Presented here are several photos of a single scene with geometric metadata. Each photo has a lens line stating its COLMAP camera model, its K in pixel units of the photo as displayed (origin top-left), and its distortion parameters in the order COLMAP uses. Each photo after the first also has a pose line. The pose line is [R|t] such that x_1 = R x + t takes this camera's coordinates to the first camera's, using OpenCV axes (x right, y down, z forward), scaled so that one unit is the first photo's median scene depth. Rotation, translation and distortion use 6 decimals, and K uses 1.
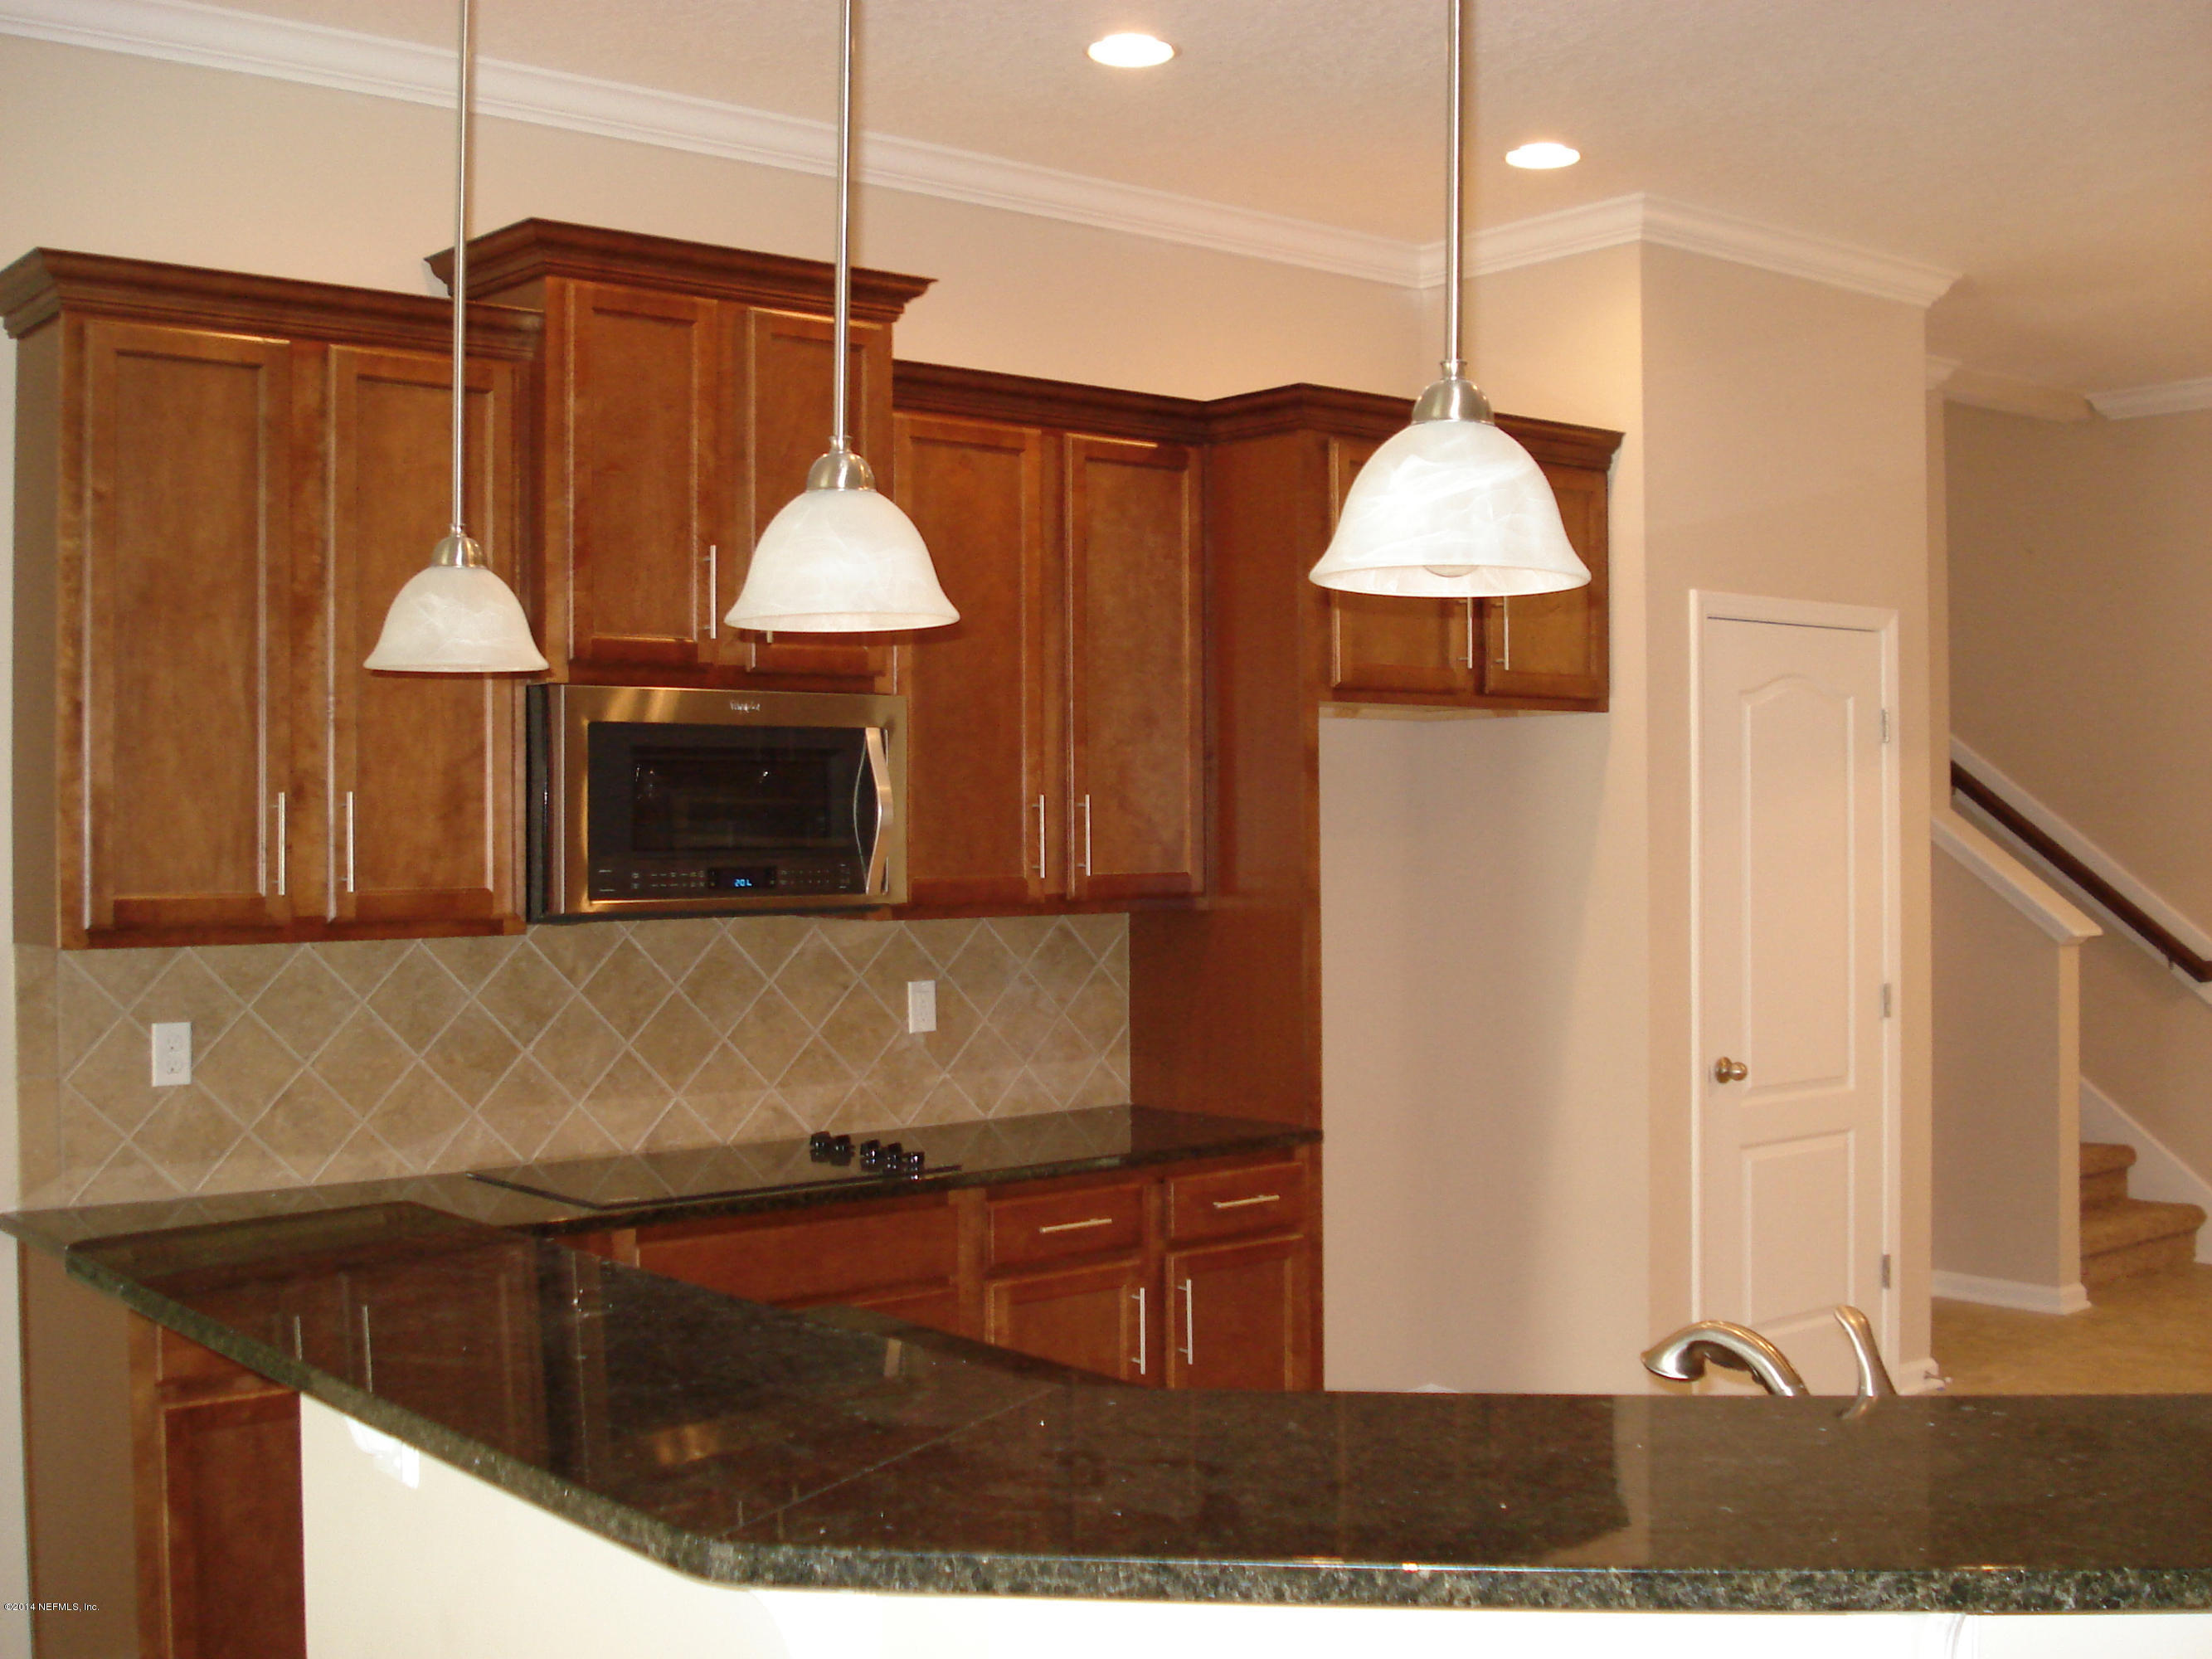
lens RADIAL K [[2521.4, 0, 1104.7], [0, 2521.4, 828.1], [0, 0, 1]] dist [-0.089689, 0.000000]
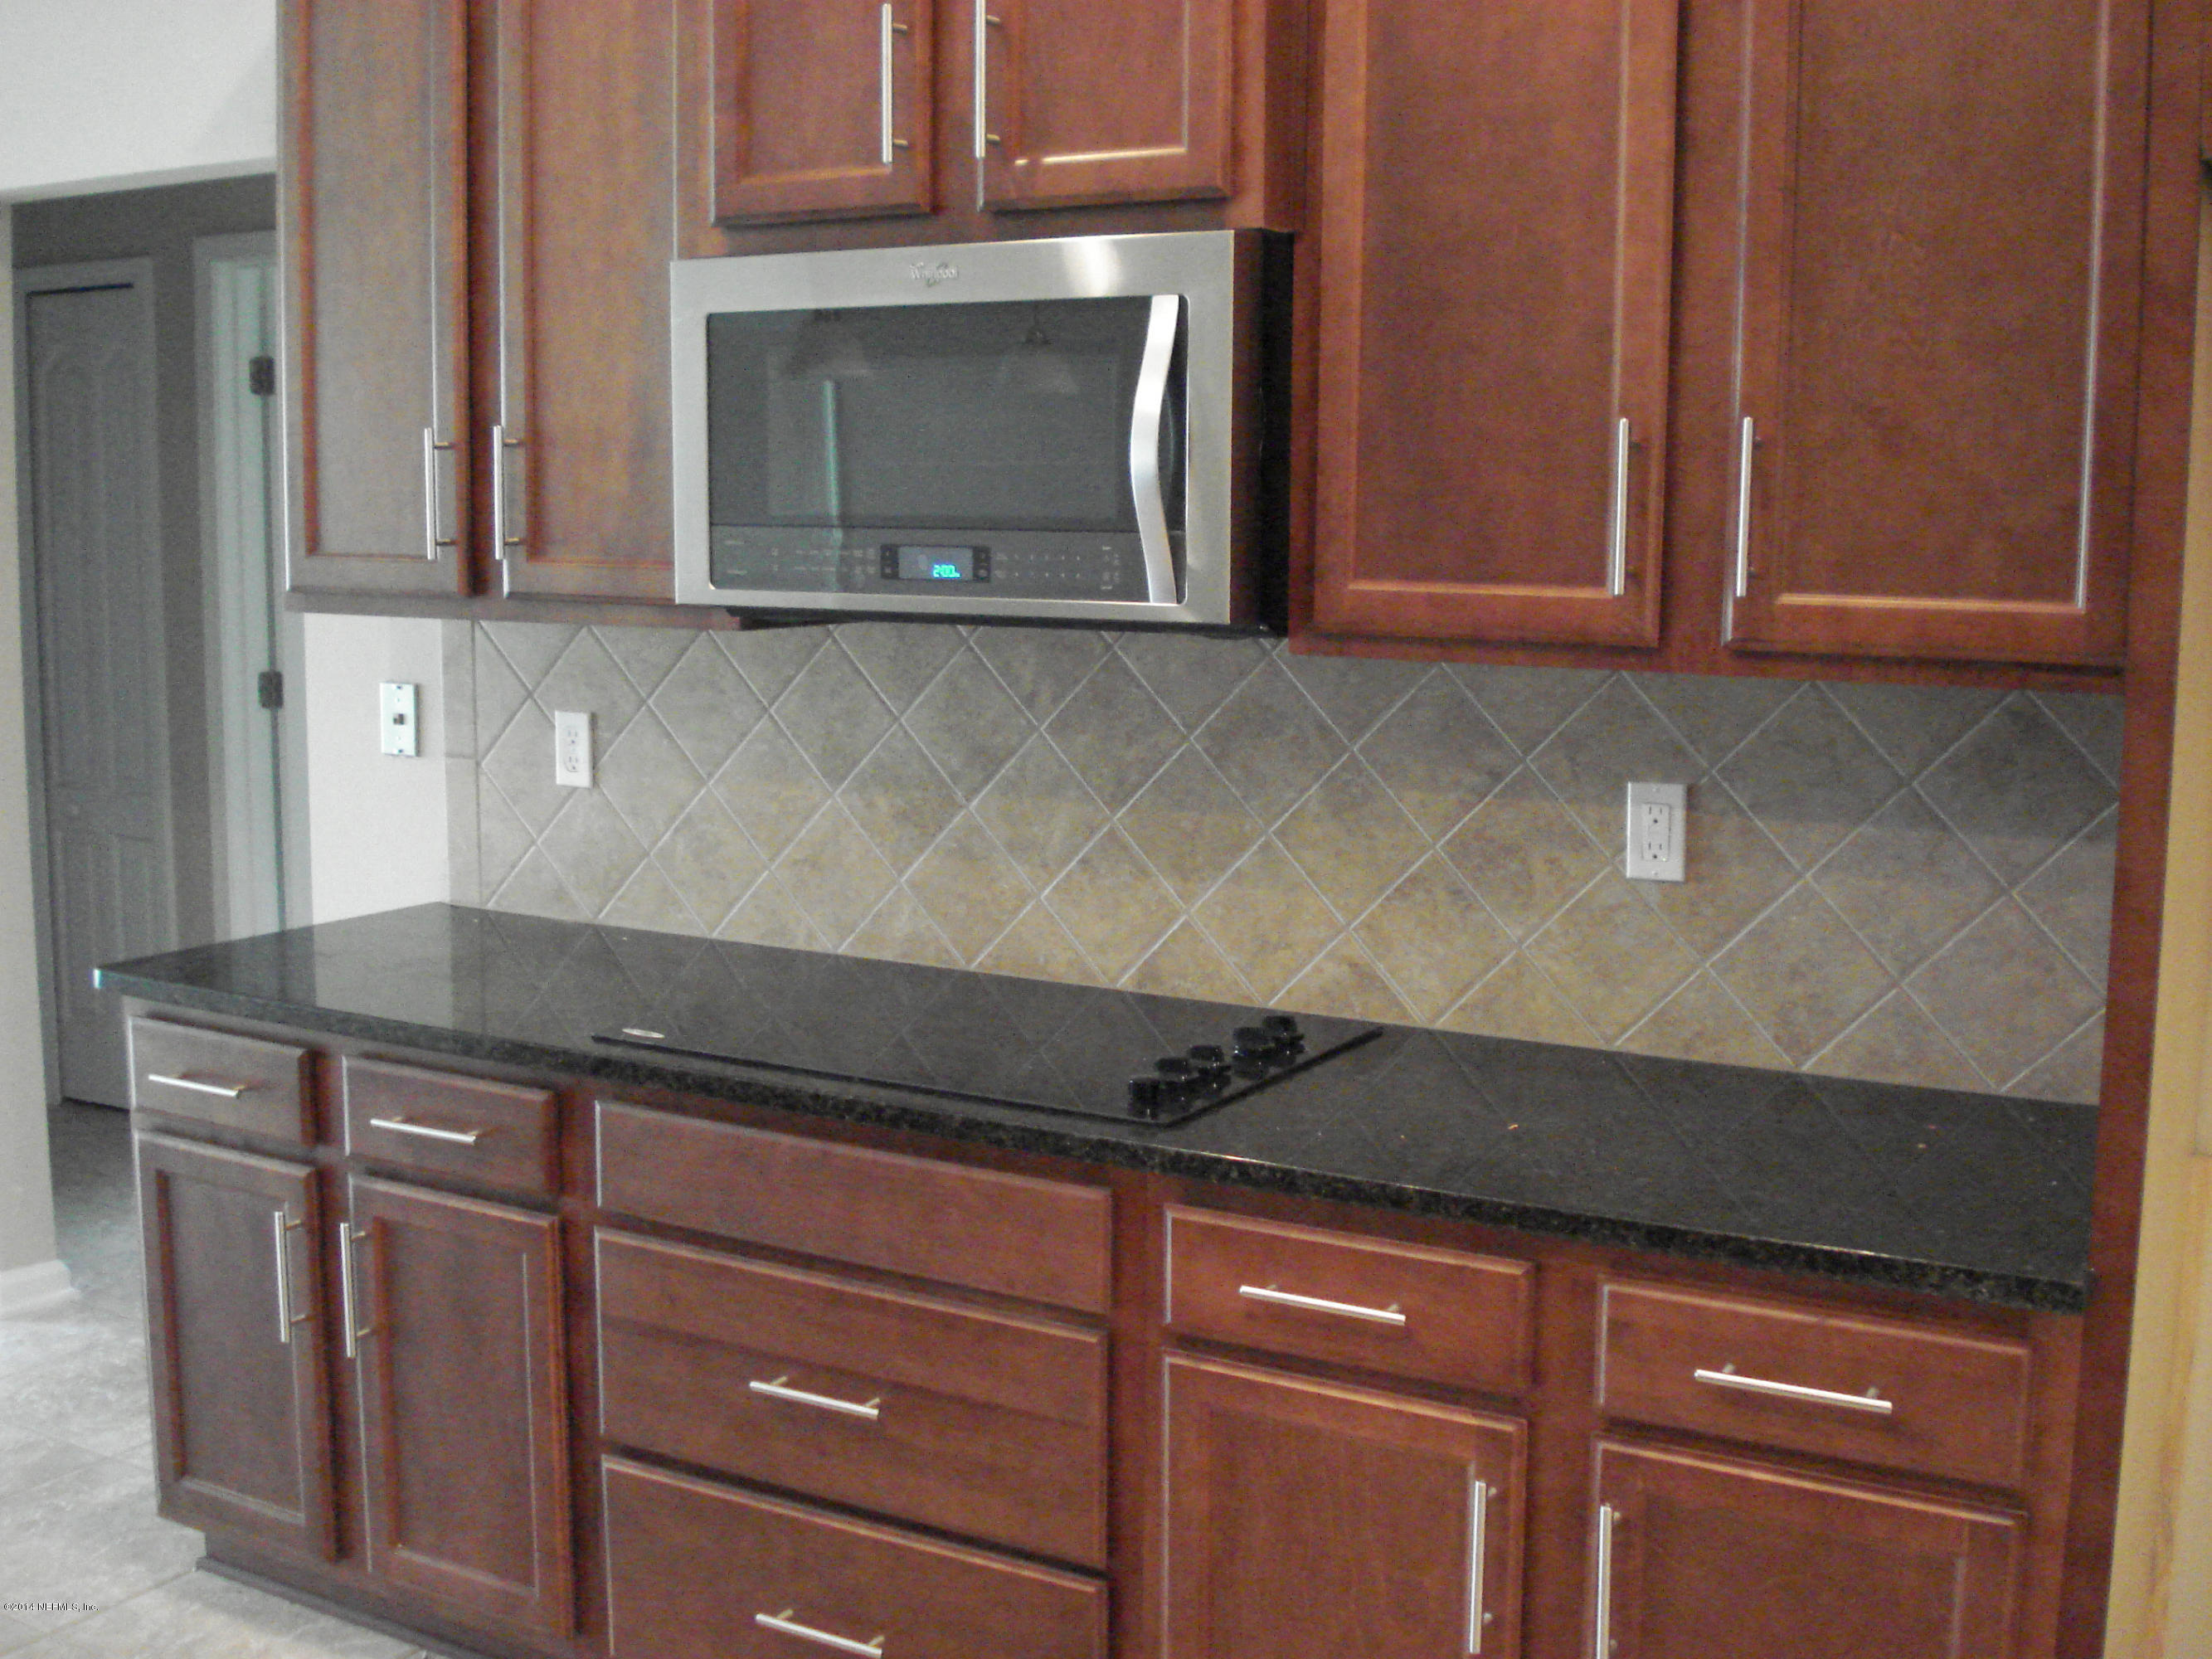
lens RADIAL K [[2521.4, 0, 1106.4], [0, 2521.4, 826.6], [0, 0, 1]] dist [-0.089689, 0.000000]
pose [[0.324863, 0.136272, -0.935892, 0.412031], [-0.008078, 0.989929, 0.141336, -0.002957], [0.945726, -0.038354, 0.322692, 0.789757]]
